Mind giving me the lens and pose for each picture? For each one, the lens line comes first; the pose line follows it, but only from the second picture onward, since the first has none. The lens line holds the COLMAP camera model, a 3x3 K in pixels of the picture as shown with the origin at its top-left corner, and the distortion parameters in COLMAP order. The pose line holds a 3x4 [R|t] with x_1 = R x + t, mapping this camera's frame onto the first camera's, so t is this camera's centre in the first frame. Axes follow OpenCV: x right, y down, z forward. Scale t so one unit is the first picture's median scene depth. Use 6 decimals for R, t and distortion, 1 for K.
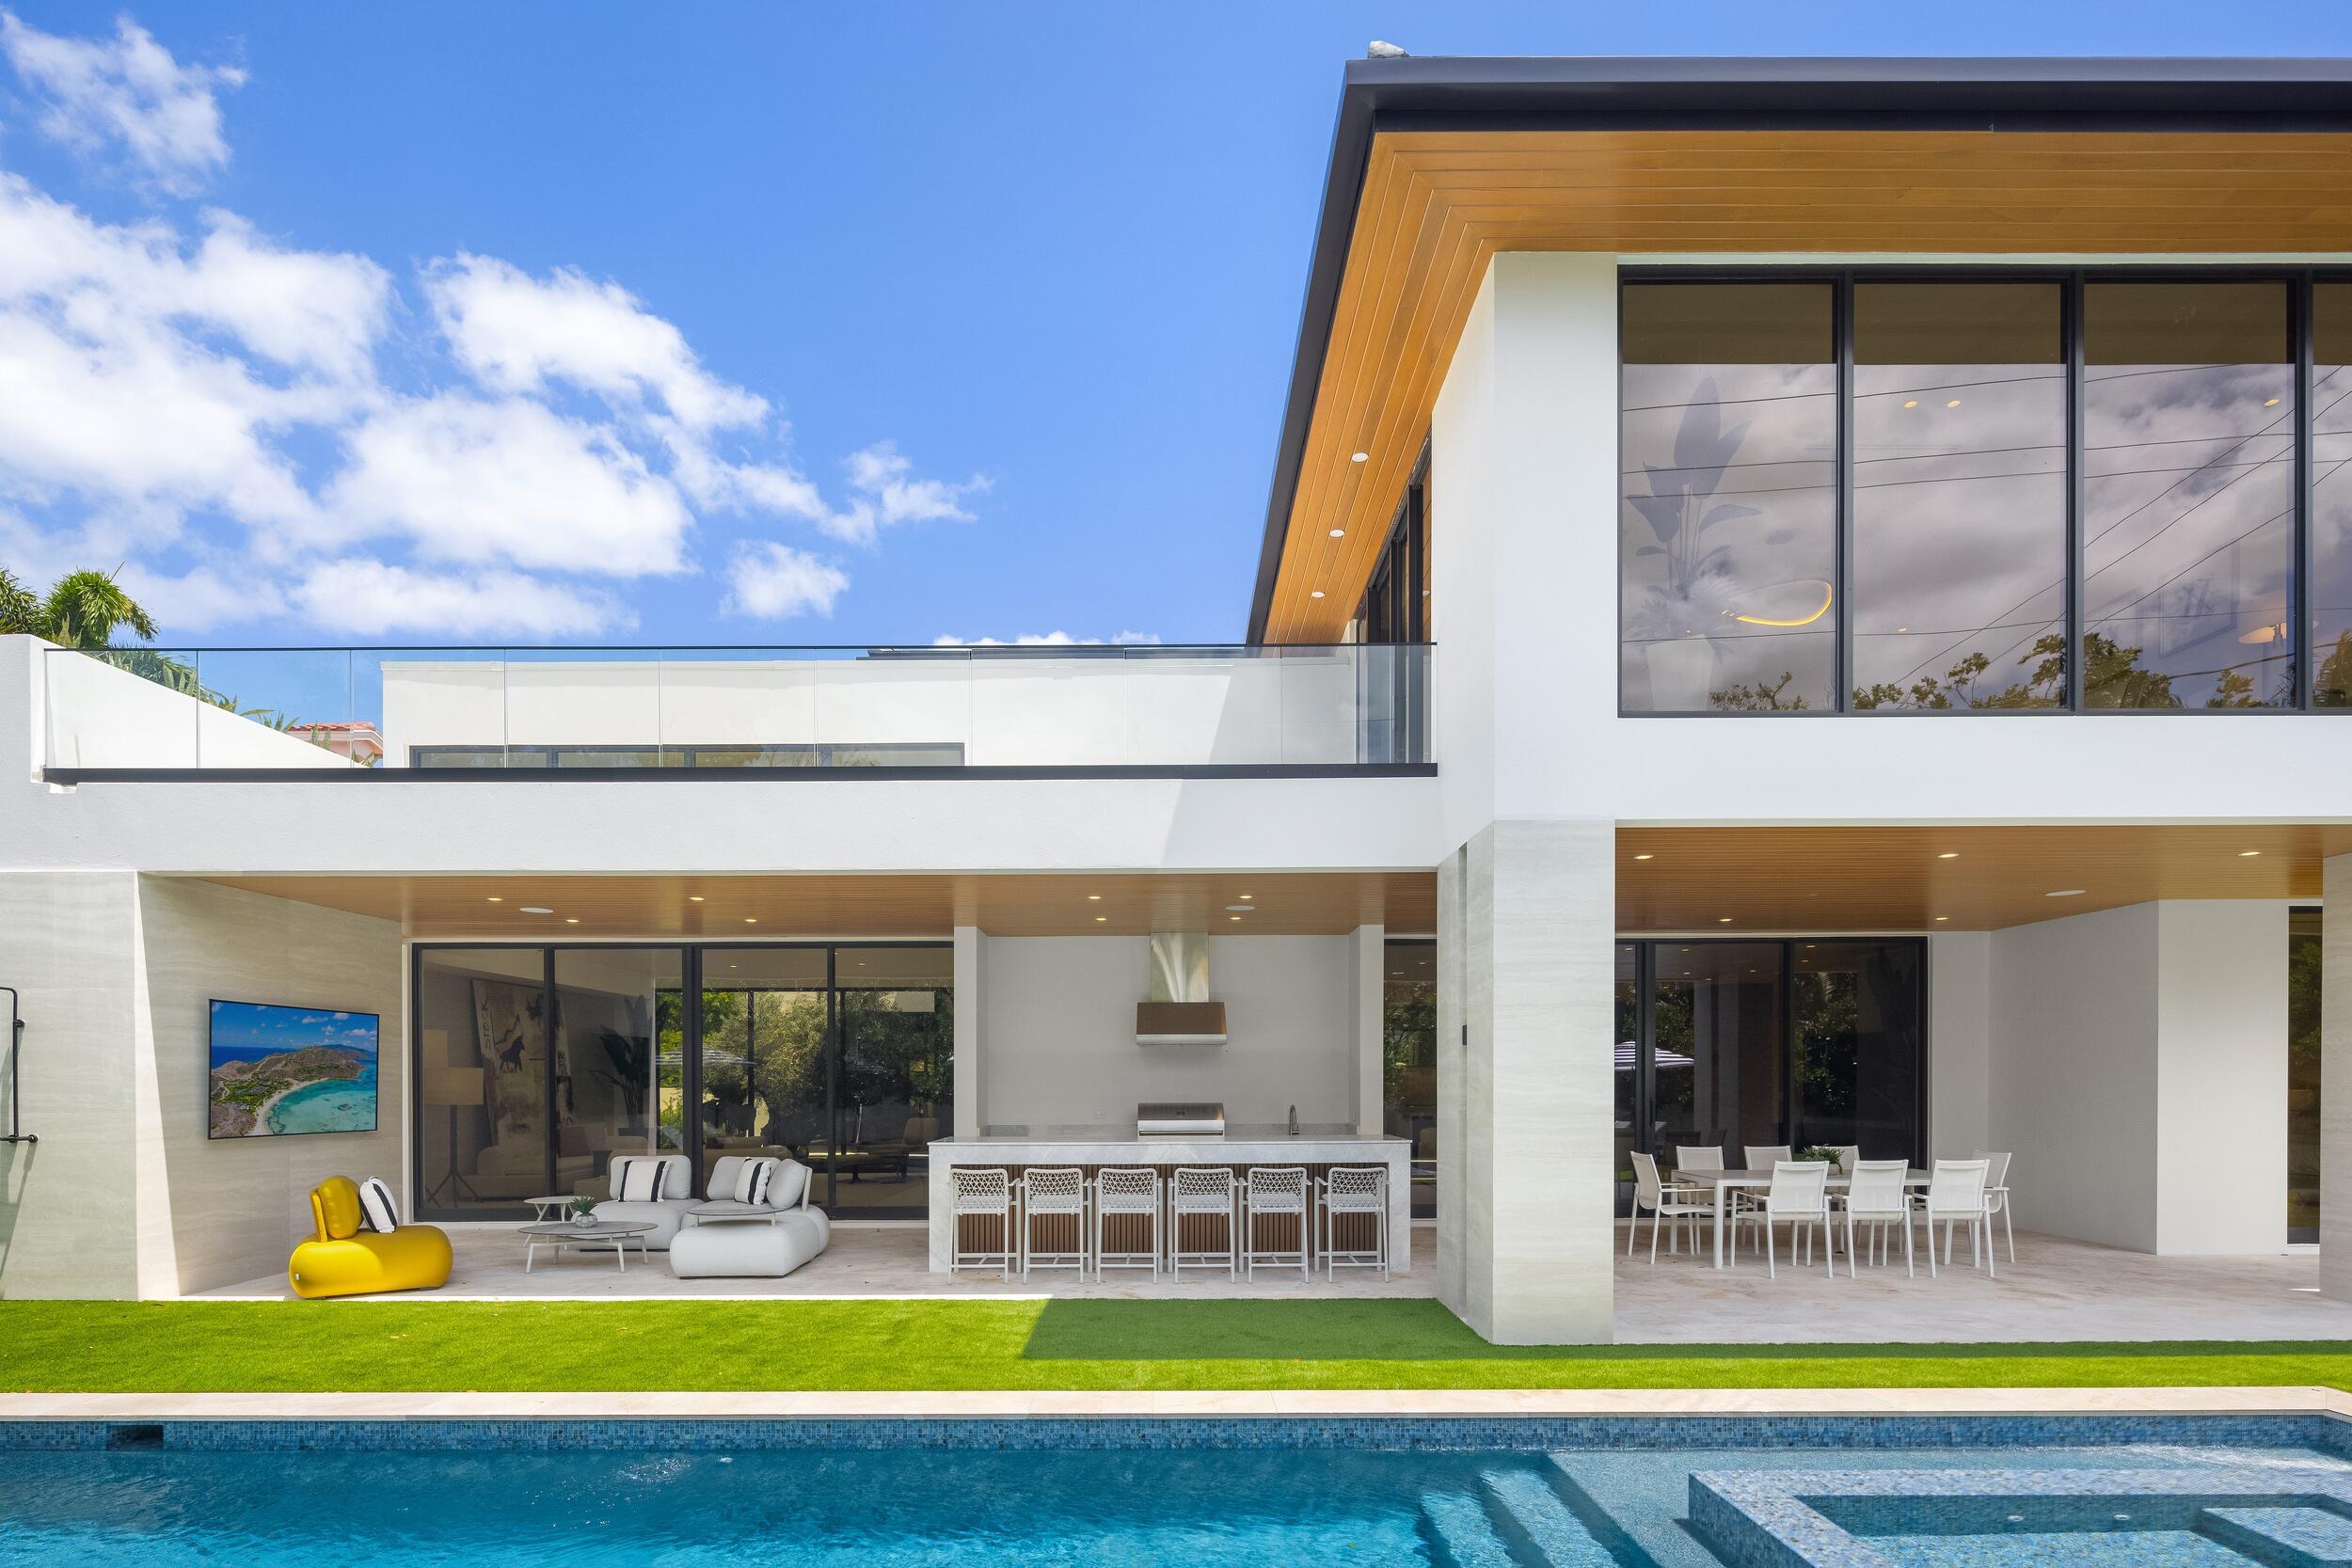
lens RADIAL K [[1150.3, 0, 1170.9], [0, 1150.3, 1086.4], [0, 0, 1]] dist [-0.000238, -0.000559]
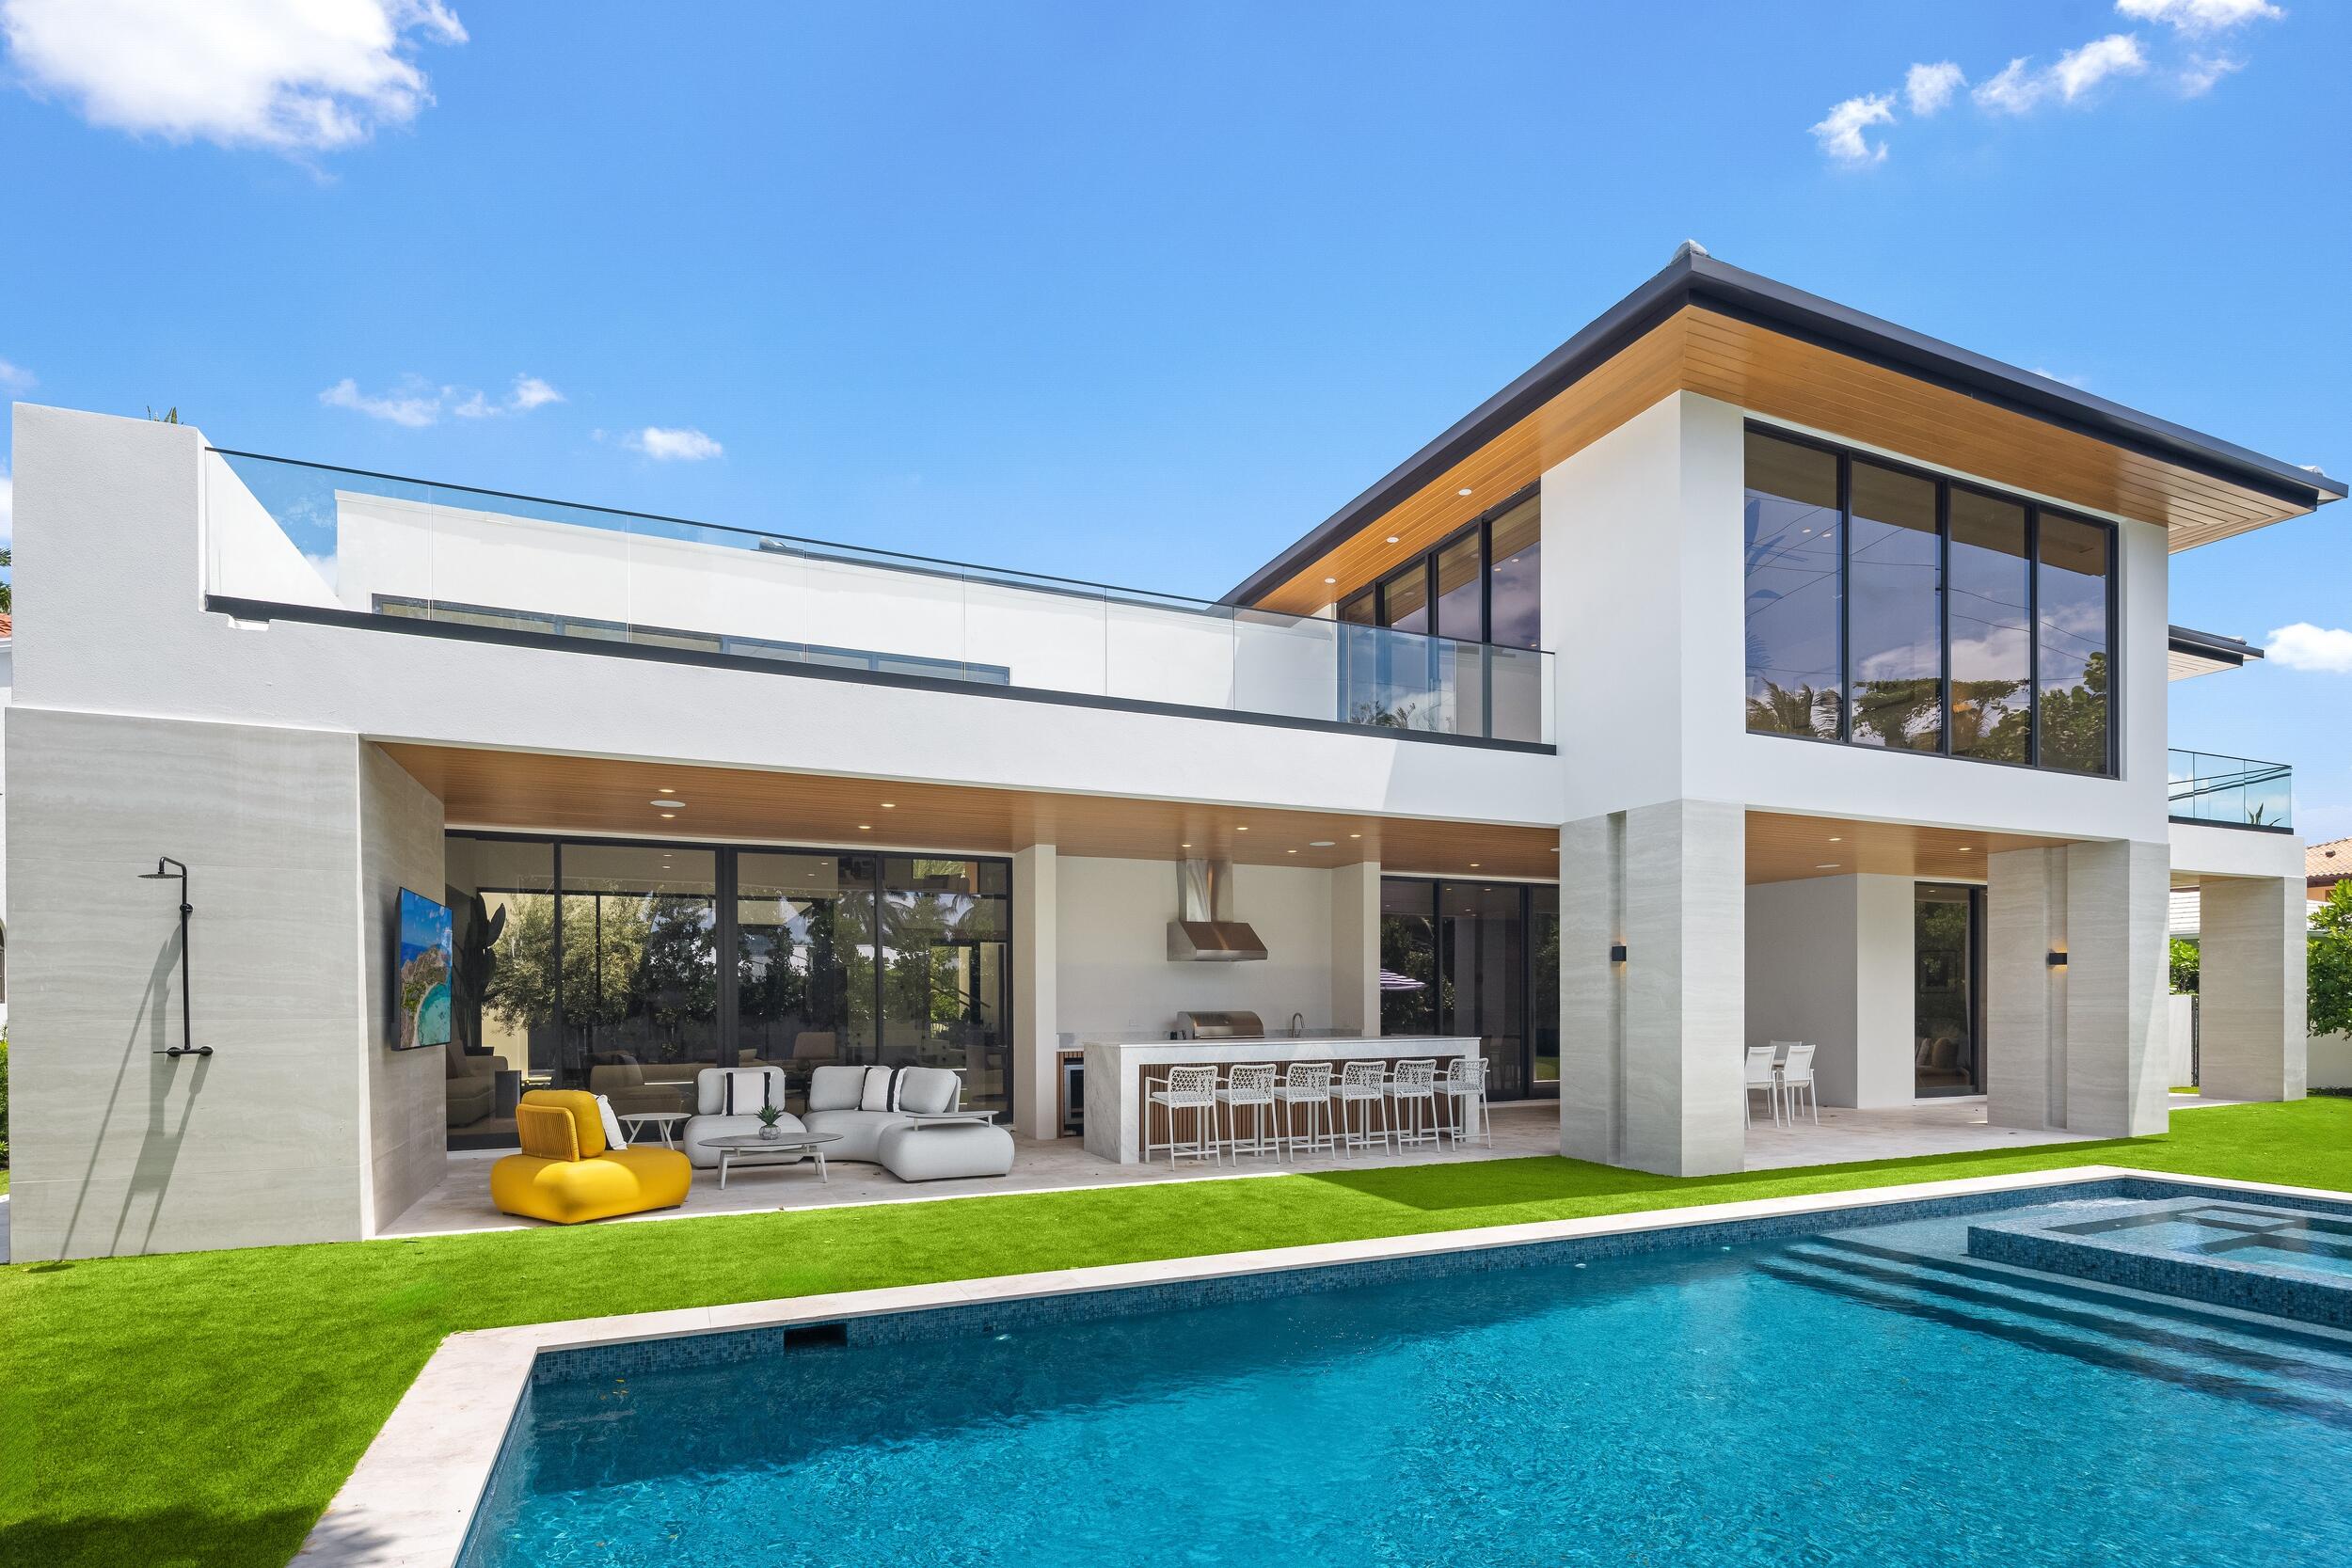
lens RADIAL K [[1147.6, 0, 1181.3], [0, 1147.6, 1004.8], [0, 0, 1]] dist [-0.000911, -0.000144]
pose [[0.914523, -0.000632, 0.404534, -0.665696], [0.001341, 0.999998, -0.001471, 0.014178], [-0.404533, 0.001888, 0.914522, -0.015376]]
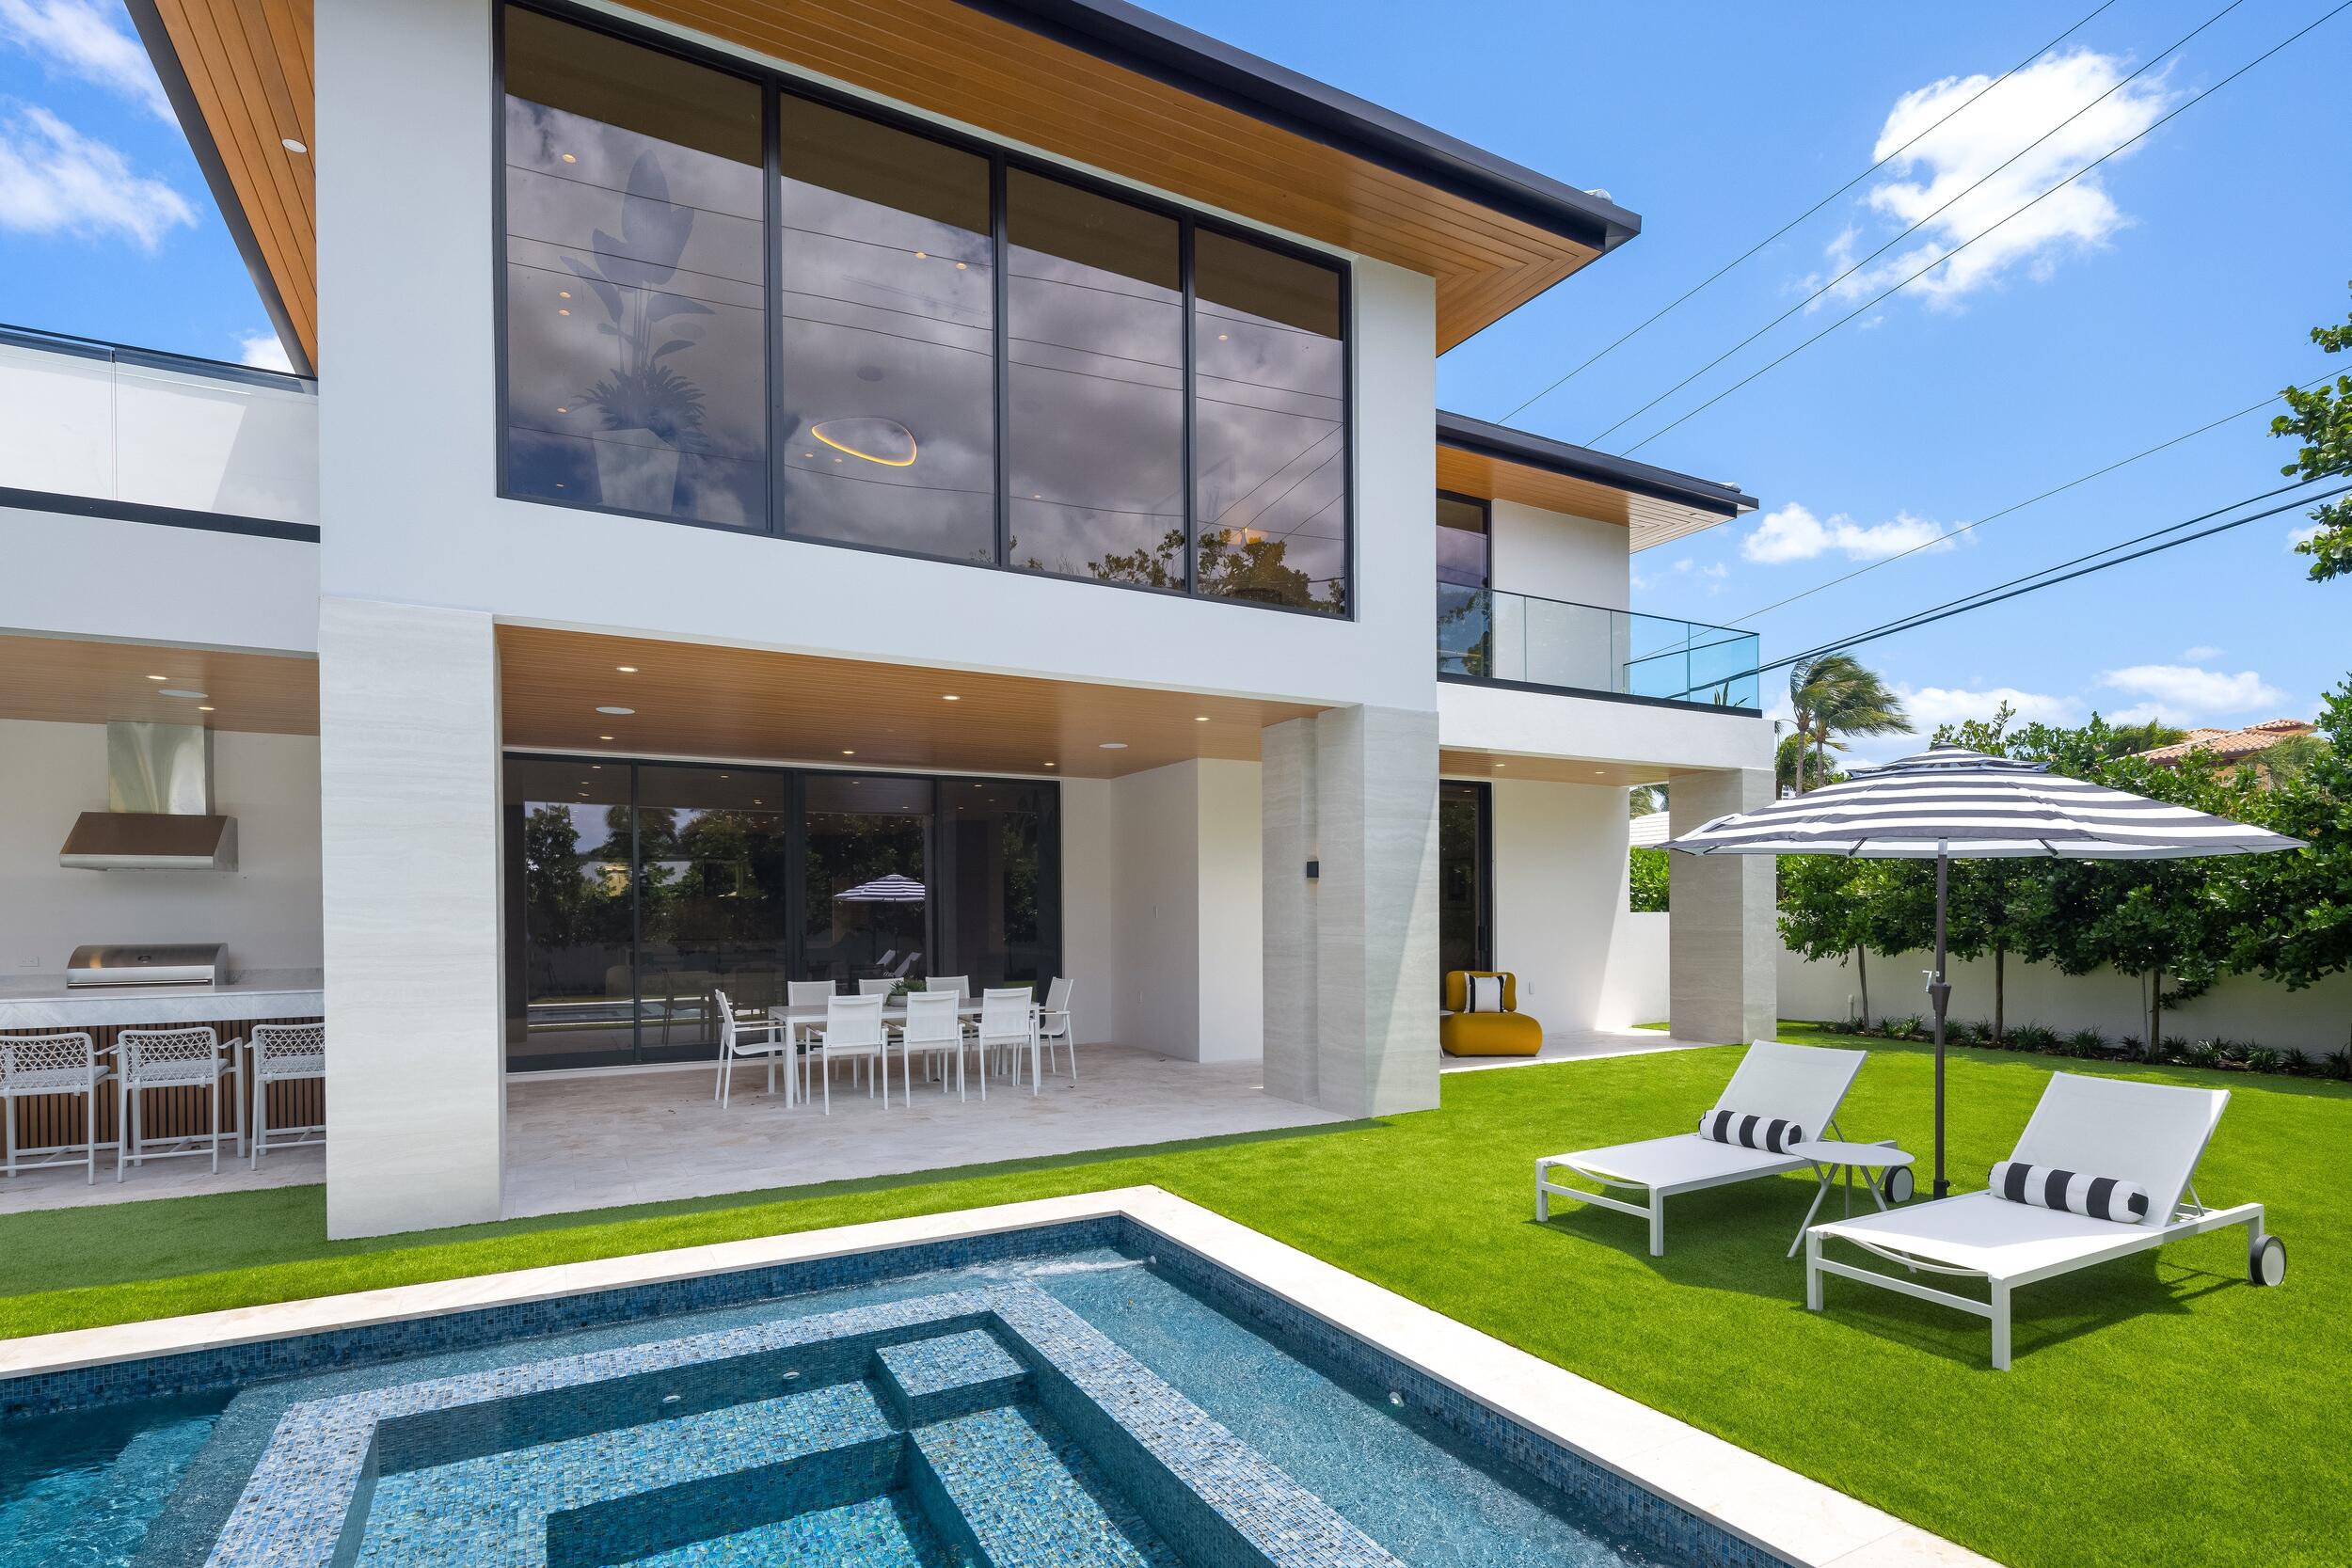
lens RADIAL K [[1138.1, 0, 1169.5], [0, 1138.1, 909.0], [0, 0, 1]] dist [0.018799, -0.010244]
pose [[0.879129, -0.000020, 0.476583, 0.334091], [0.003864, 0.999967, -0.007085, -0.001663], [-0.476567, 0.008070, 0.879101, 0.000836]]
